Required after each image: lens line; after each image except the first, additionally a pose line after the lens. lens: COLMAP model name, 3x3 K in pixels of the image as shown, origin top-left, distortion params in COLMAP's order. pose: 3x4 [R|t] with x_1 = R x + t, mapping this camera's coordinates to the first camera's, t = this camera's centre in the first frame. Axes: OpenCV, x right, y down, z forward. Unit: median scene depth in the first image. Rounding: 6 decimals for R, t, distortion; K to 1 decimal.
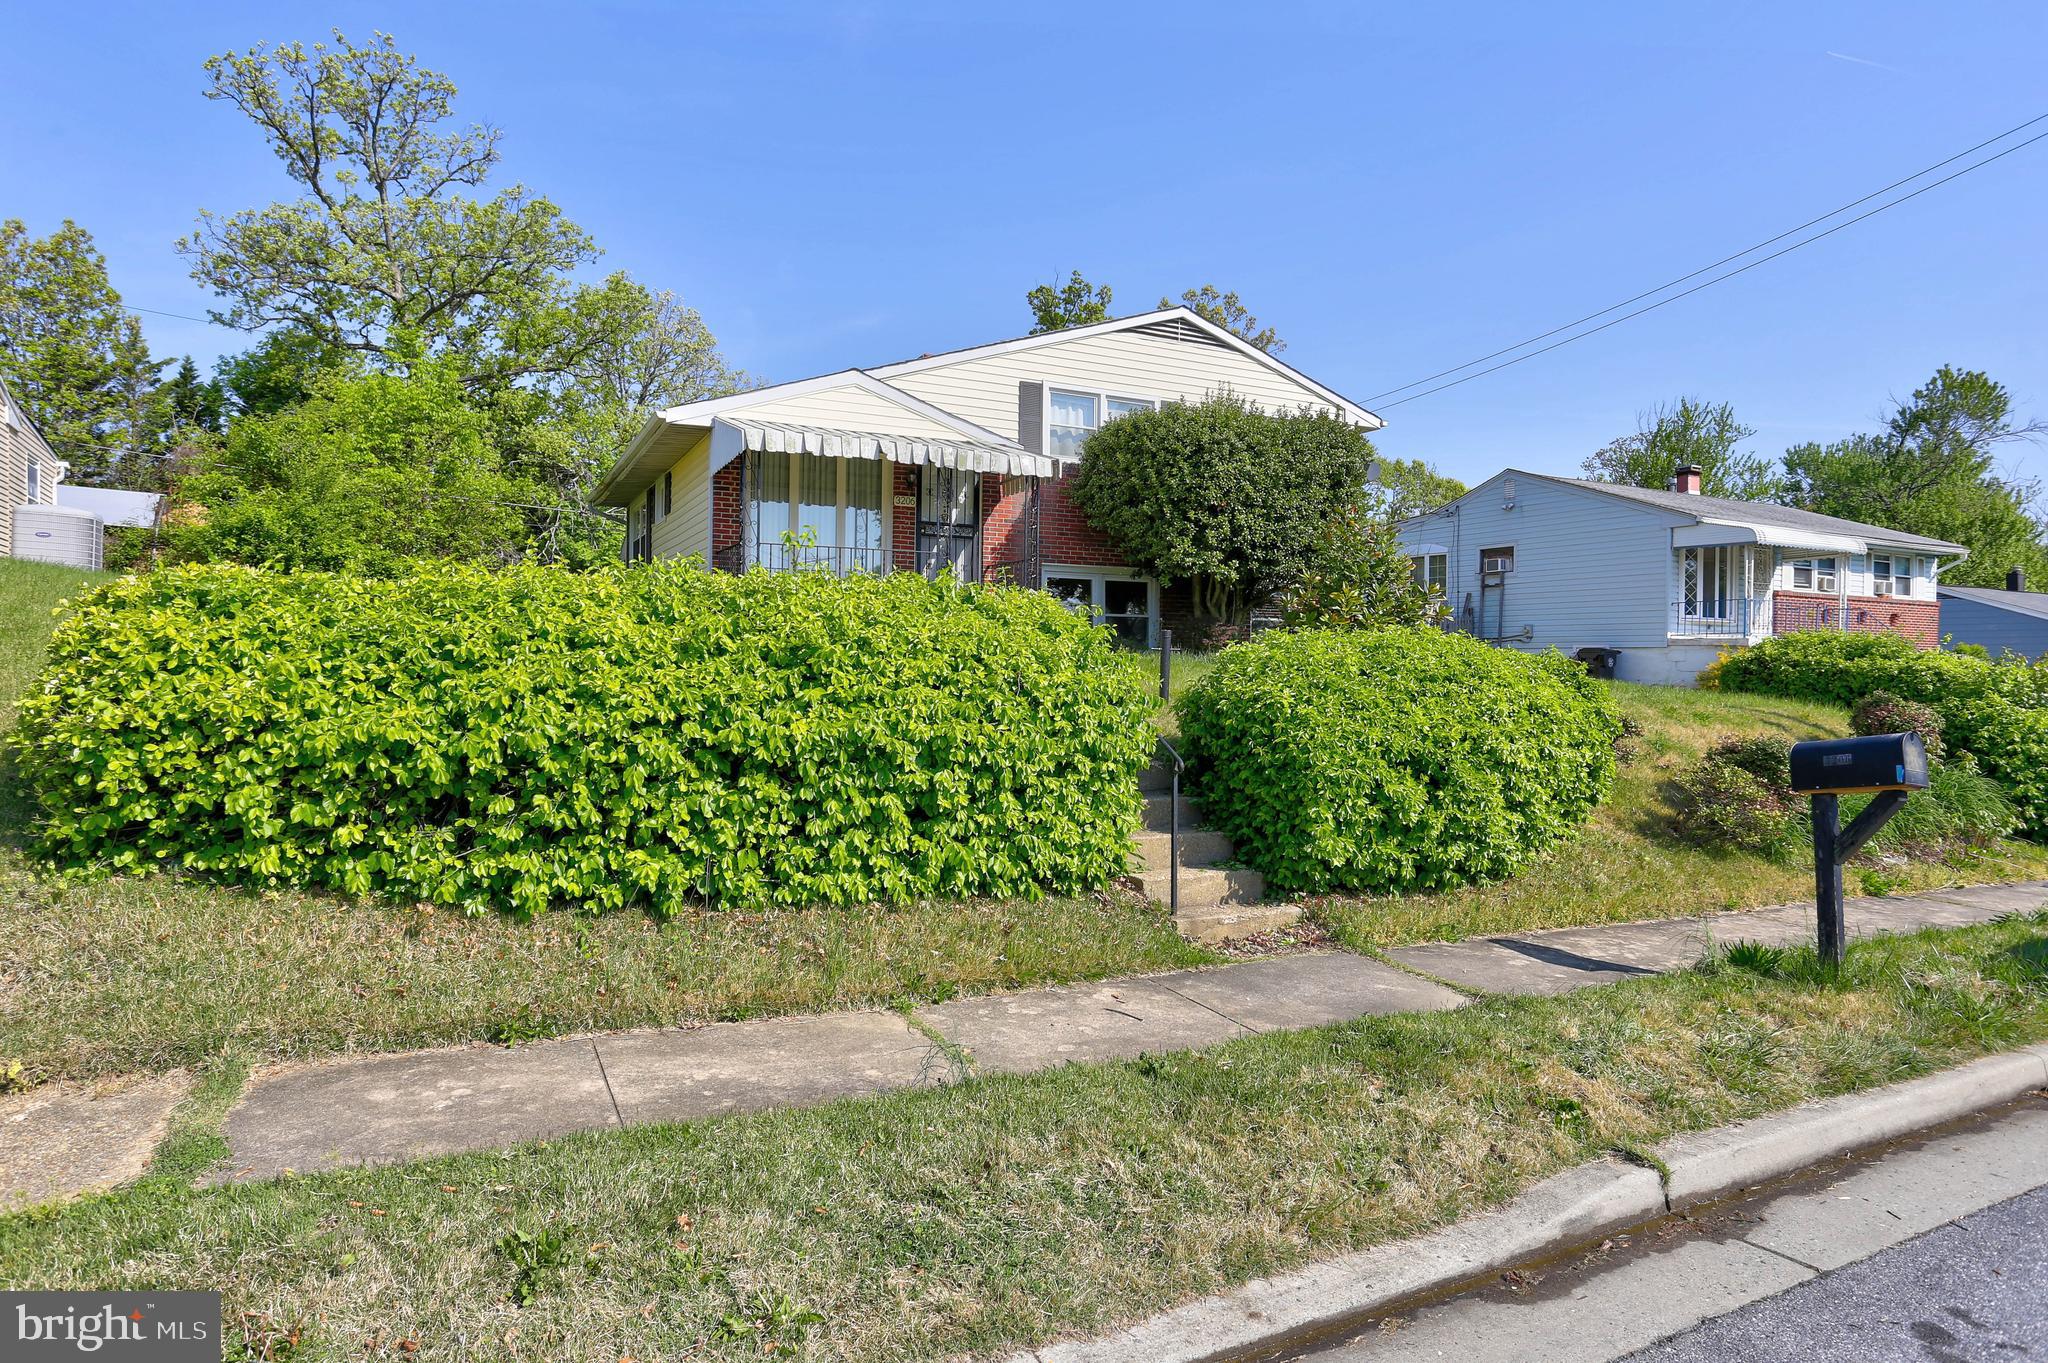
lens RADIAL K [[1186.5, 0, 1032.5], [0, 1186.5, 694.8], [0, 0, 1]] dist [-0.052473, 0.013863]
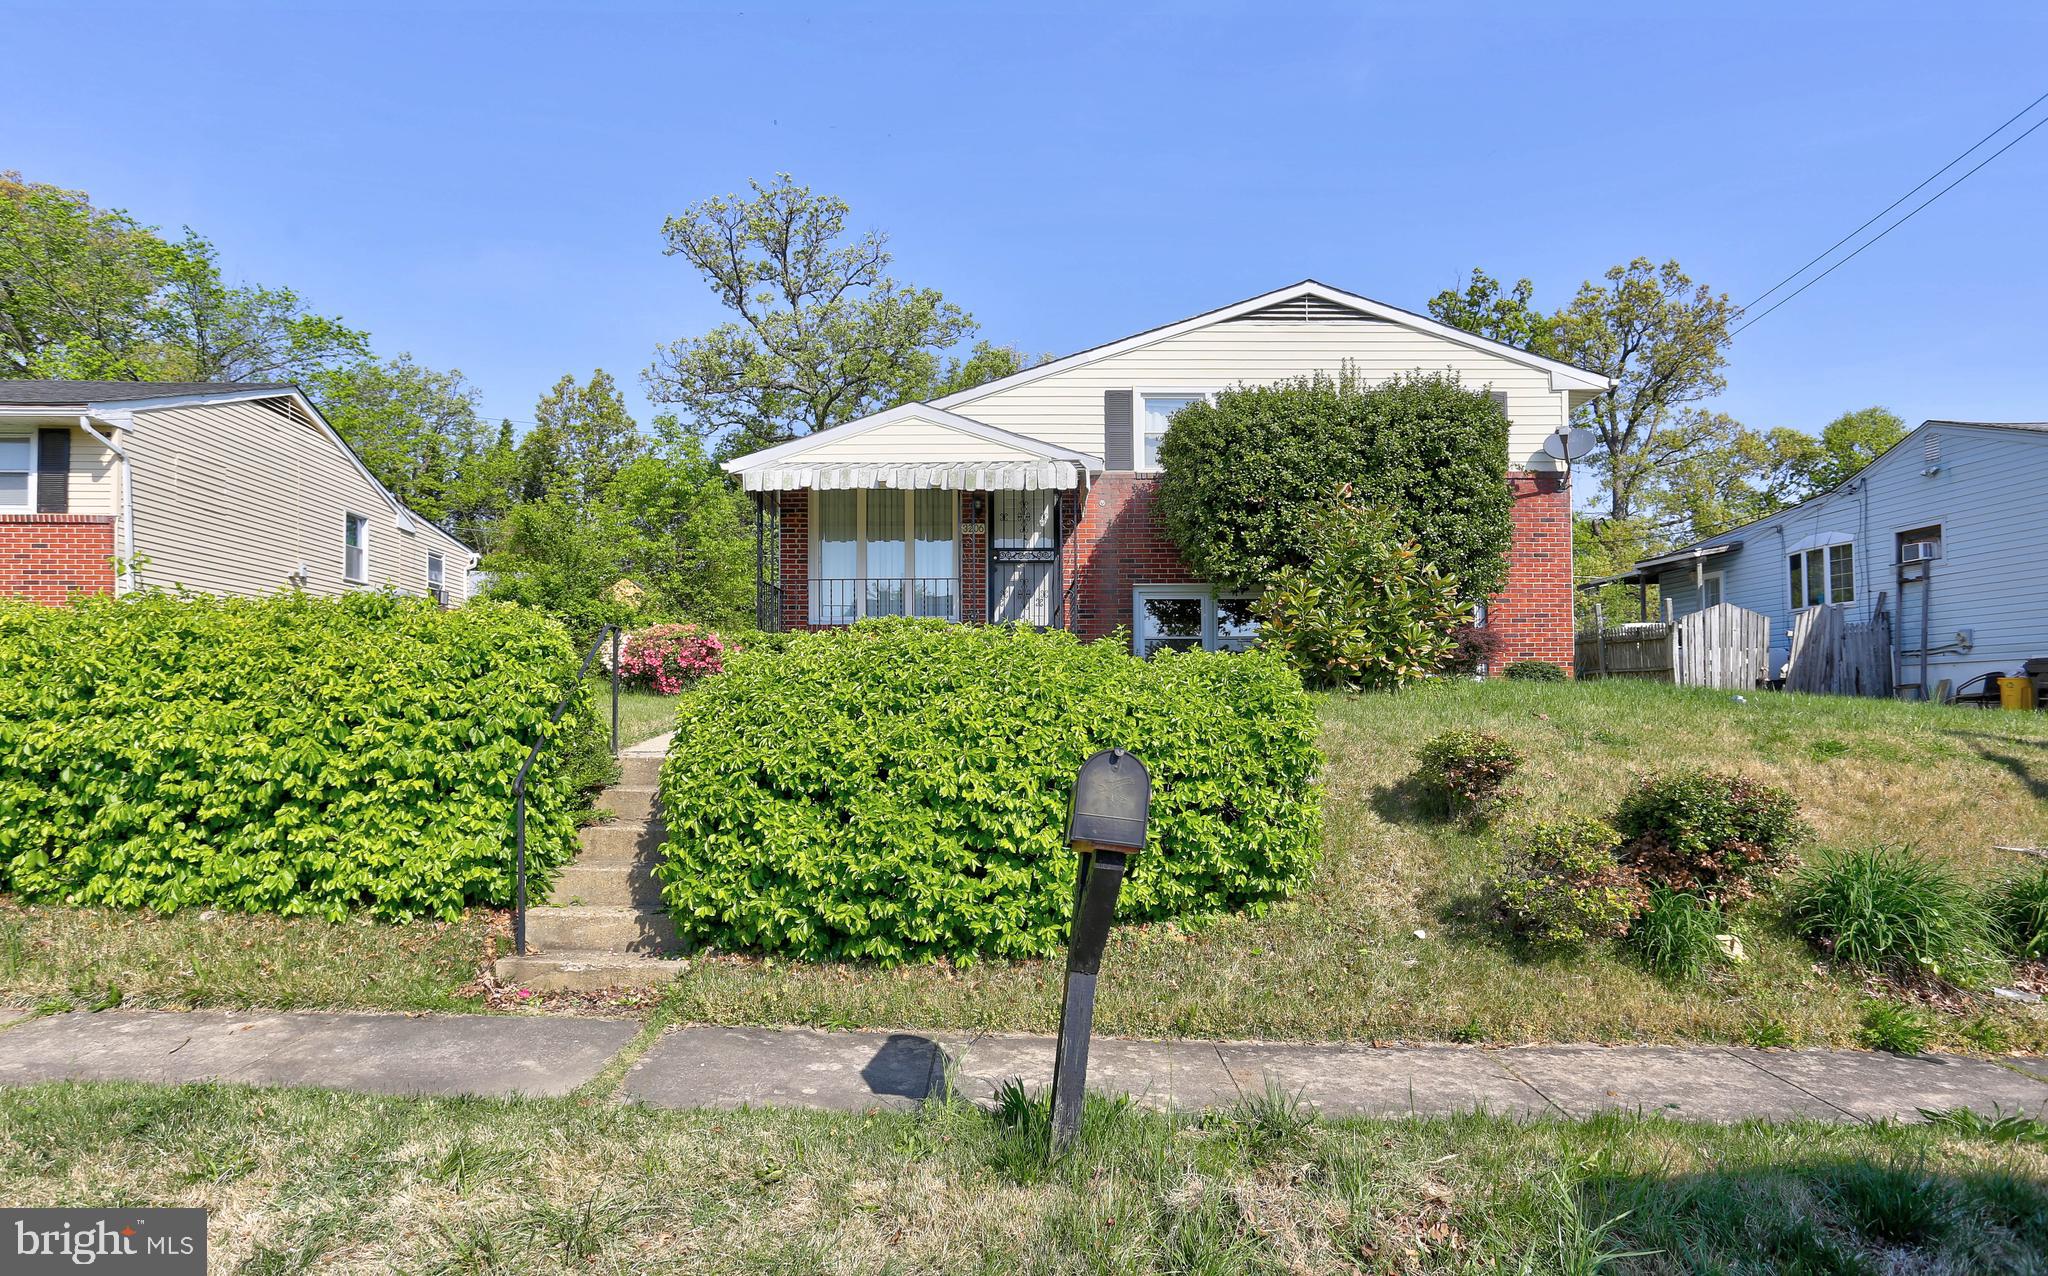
lens RADIAL K [[1167.2, 0, 1034.4], [0, 1167.2, 705.8], [0, 0, 1]] dist [-0.049665, 0.002789]
pose [[0.890390, -0.018040, -0.454840, 0.323288], [0.004998, 0.999542, -0.029860, 0.009577], [0.455170, 0.024314, 0.890072, 0.149436]]
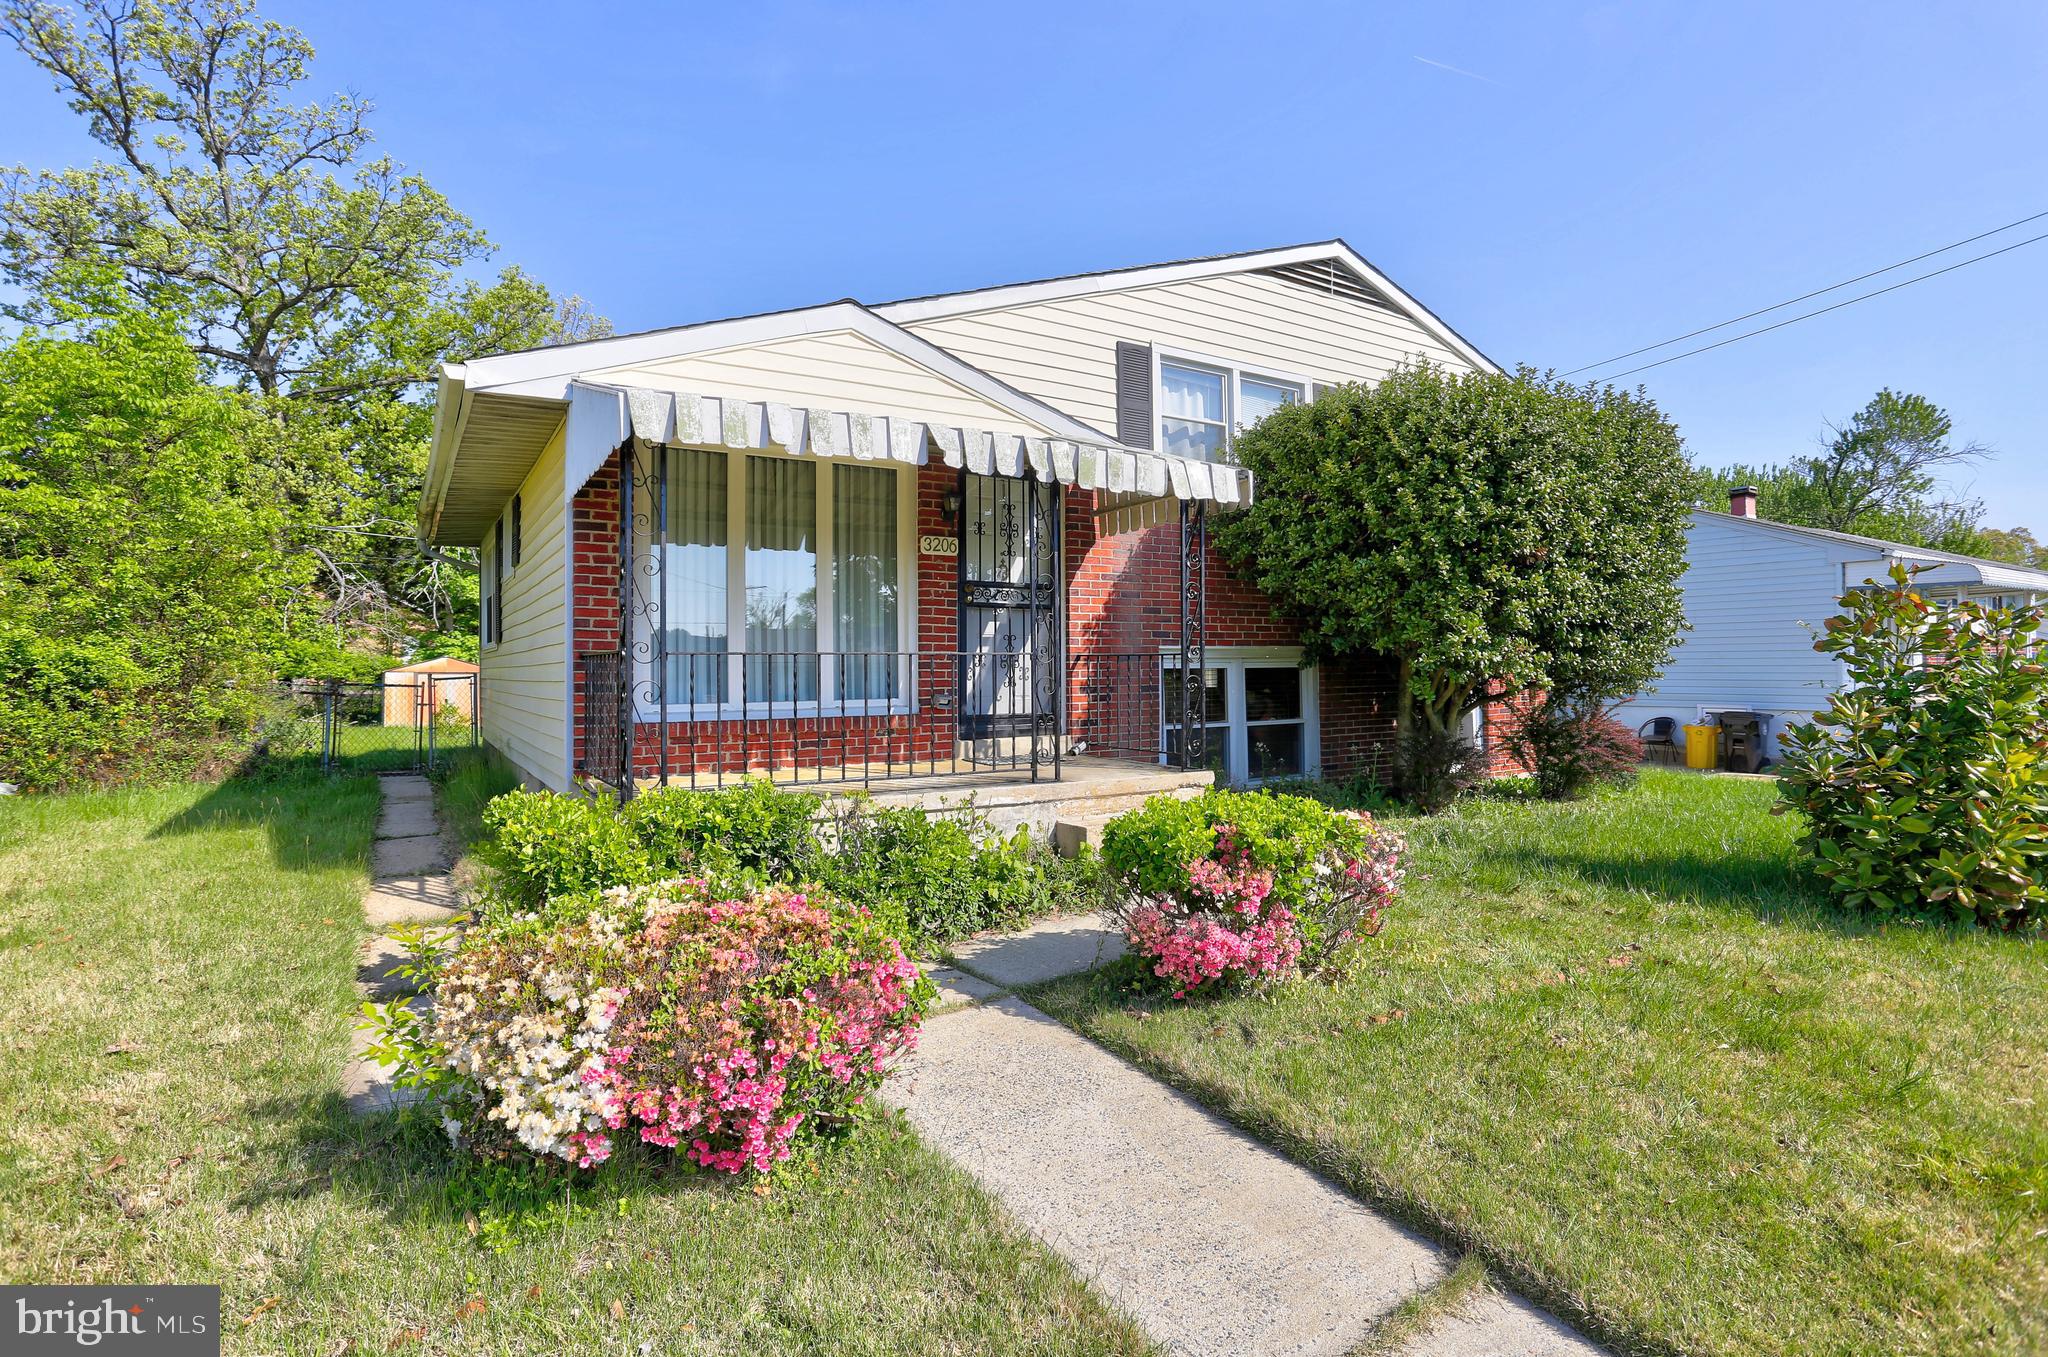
lens RADIAL K [[1003.5, 0, 1010.5], [0, 1003.5, 669.8], [0, 0, 1]] dist [-0.060751, 0.021378]
pose [[0.995968, -0.016819, 0.088116, -0.102195], [0.018037, 0.999752, -0.013040, -0.086460], [-0.087875, 0.014576, 0.996025, 0.465065]]
